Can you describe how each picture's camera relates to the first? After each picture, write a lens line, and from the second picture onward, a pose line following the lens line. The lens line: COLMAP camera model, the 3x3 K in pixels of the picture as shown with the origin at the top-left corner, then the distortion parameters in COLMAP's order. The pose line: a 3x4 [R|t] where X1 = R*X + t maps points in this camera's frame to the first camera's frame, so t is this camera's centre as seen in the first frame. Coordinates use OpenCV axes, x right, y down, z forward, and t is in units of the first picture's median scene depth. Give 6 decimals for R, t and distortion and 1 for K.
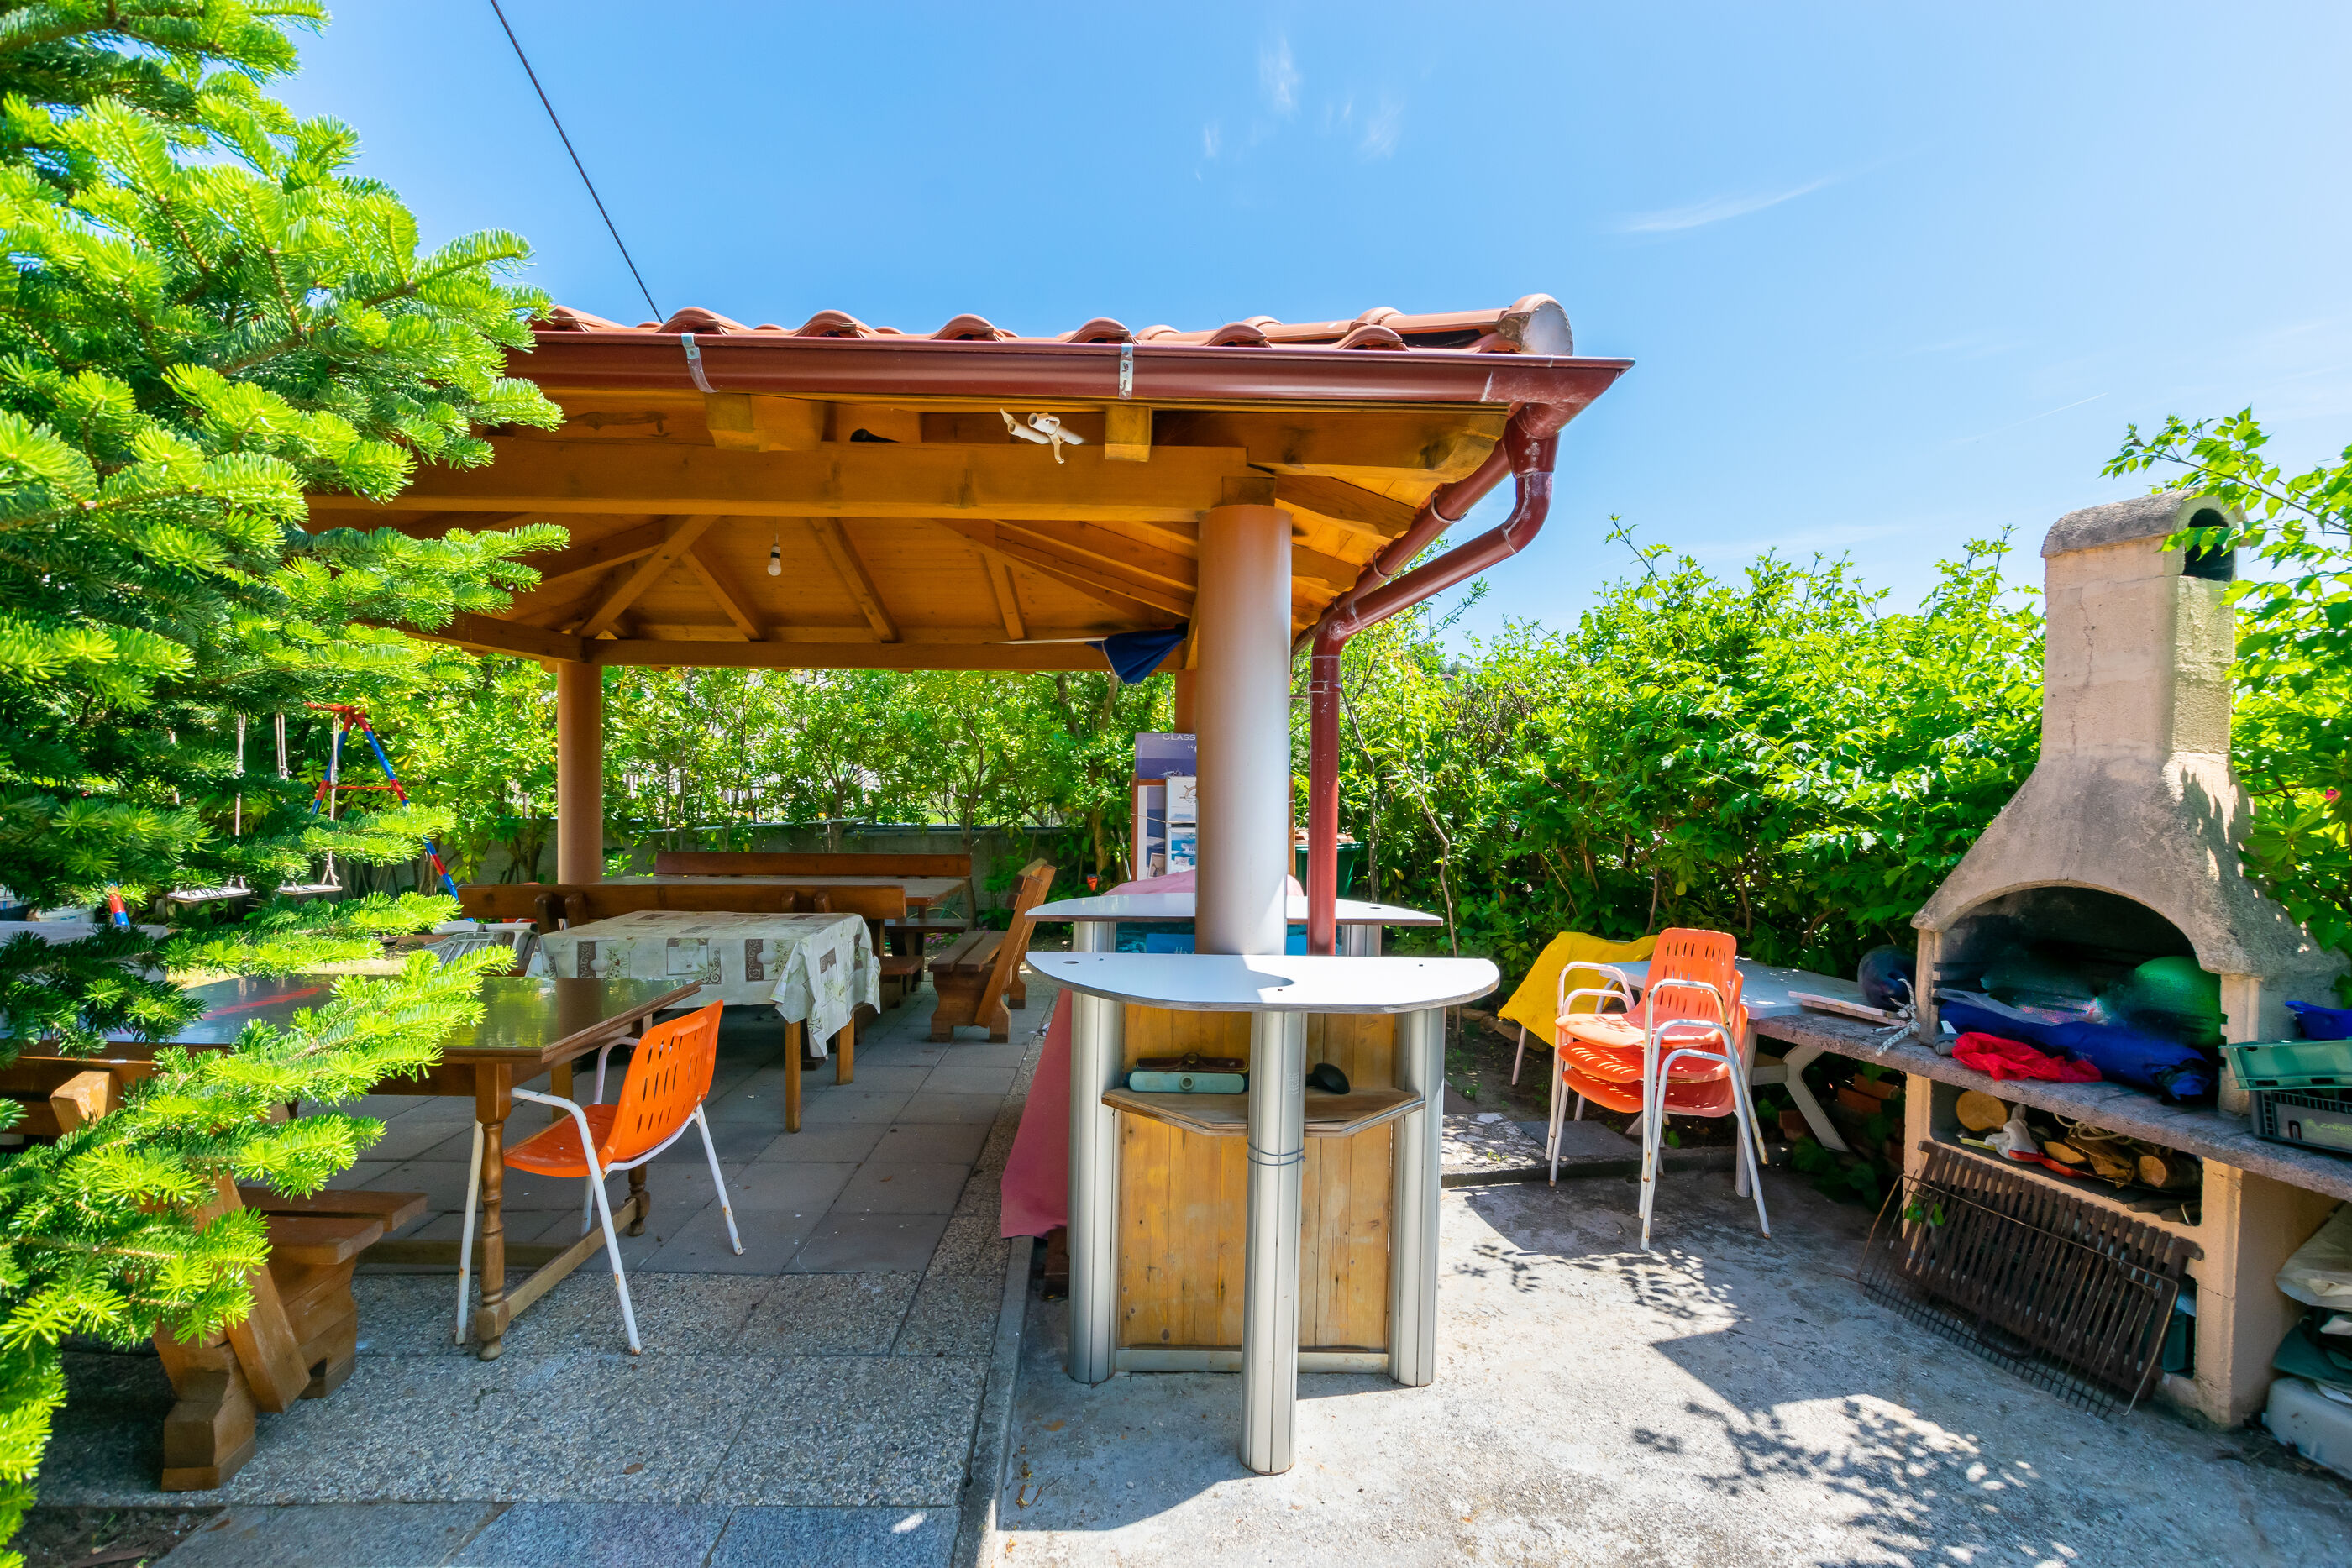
lens RADIAL K [[1034.3, 0, 1186.9], [0, 1034.3, 781.6], [0, 0, 1]] dist [0.011142, 0.000241]
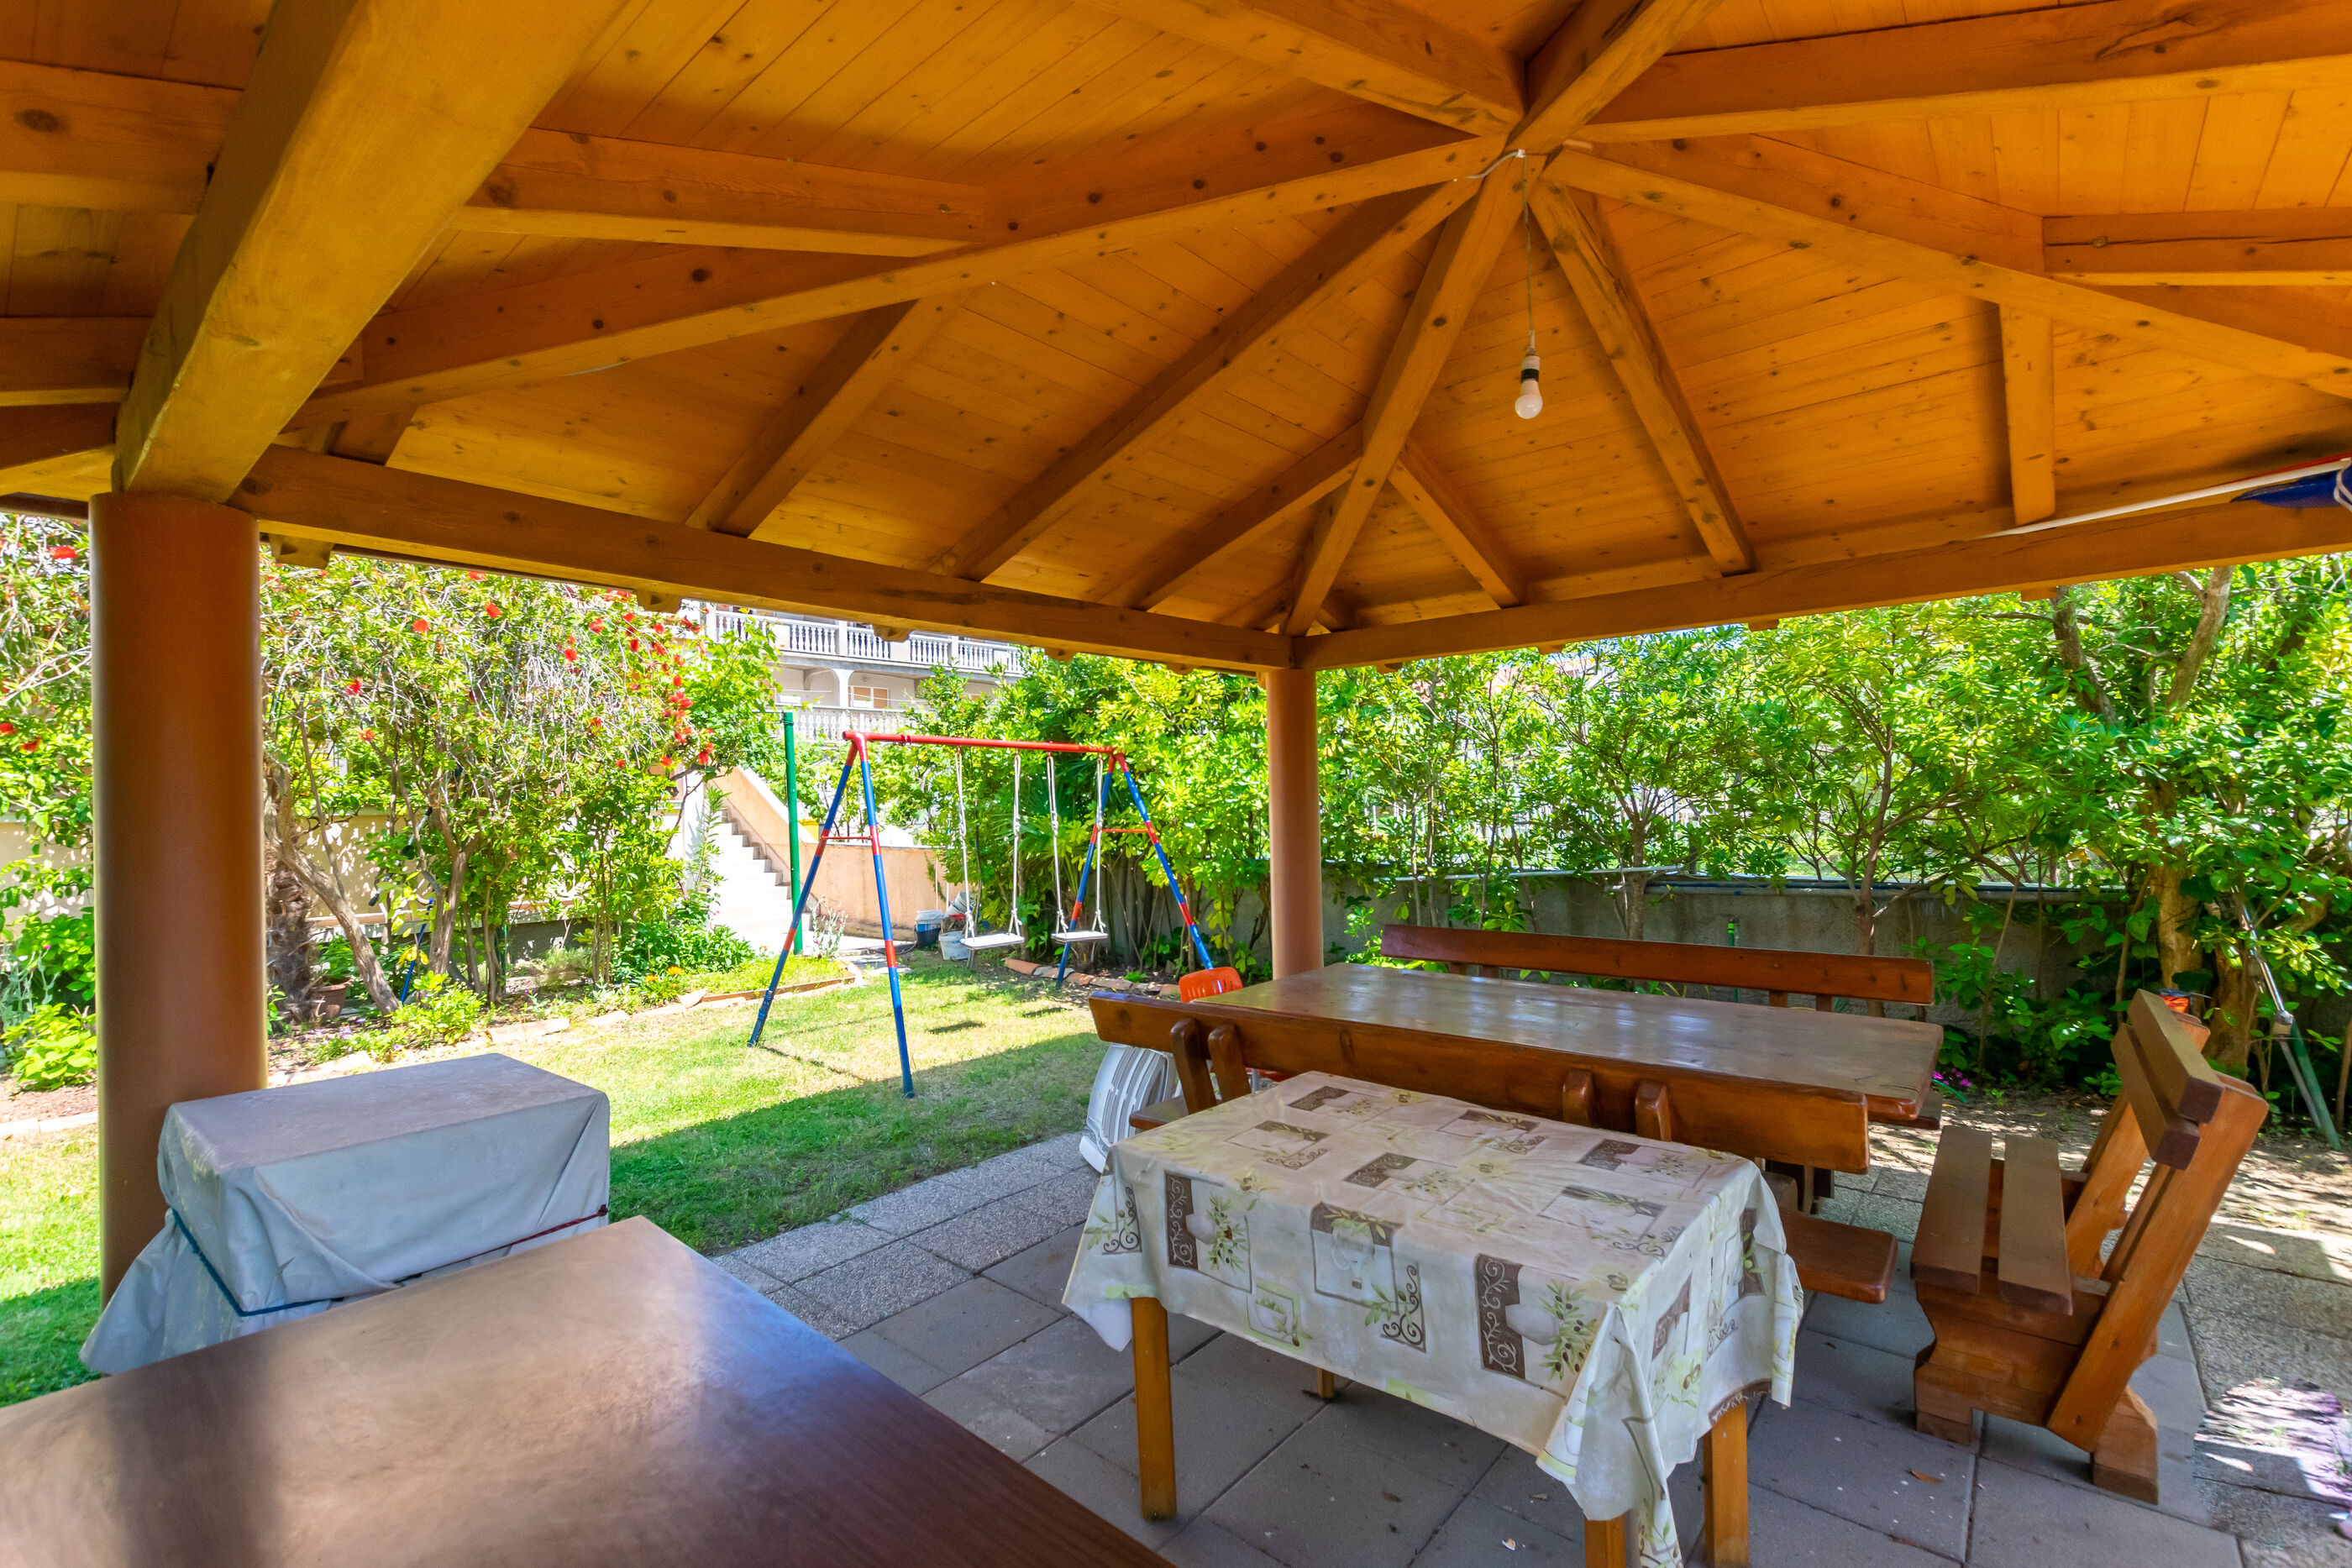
lens RADIAL K [[1034.3, 0, 1175.2], [0, 1034.3, 807.4], [0, 0, 1]] dist [0.011142, 0.000241]
pose [[0.748887, -0.021908, -0.662335, -0.117248], [0.025515, 0.999666, -0.004216, -0.009674], [0.662206, -0.013743, 0.749196, 0.300093]]
